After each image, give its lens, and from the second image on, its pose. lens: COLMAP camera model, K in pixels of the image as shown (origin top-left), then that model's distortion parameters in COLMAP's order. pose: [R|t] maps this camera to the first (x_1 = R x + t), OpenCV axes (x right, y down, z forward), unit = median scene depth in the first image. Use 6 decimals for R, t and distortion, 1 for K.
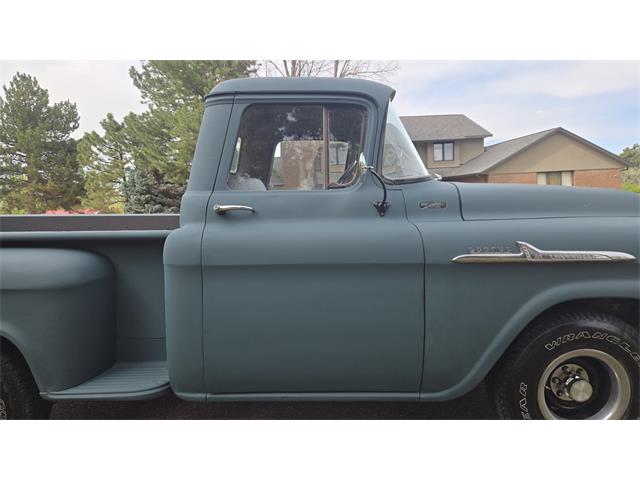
lens RADIAL K [[430.7, 0, 318.0], [0, 430.7, 236.8], [0, 0, 1]] dist [0.078819, -0.071958]
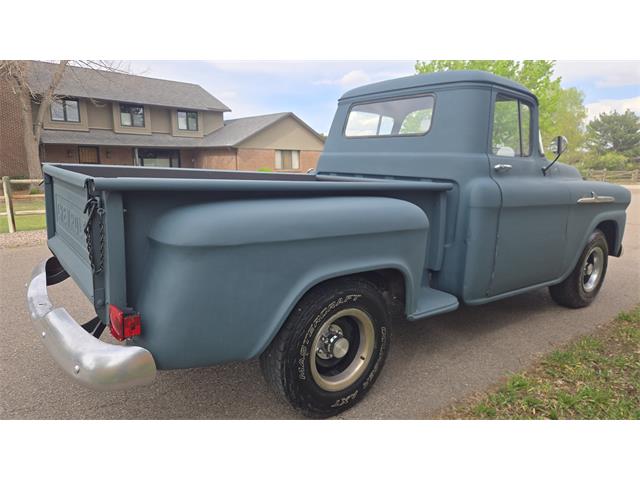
lens RADIAL K [[433.0, 0, 318.3], [0, 433.0, 241.4], [0, 0, 1]] dist [0.084216, -0.072650]
pose [[0.776862, -0.062656, 0.626545, -0.148646], [0.015913, 0.996673, 0.079939, 0.004953], [-0.629469, -0.052132, 0.775275, 0.023376]]
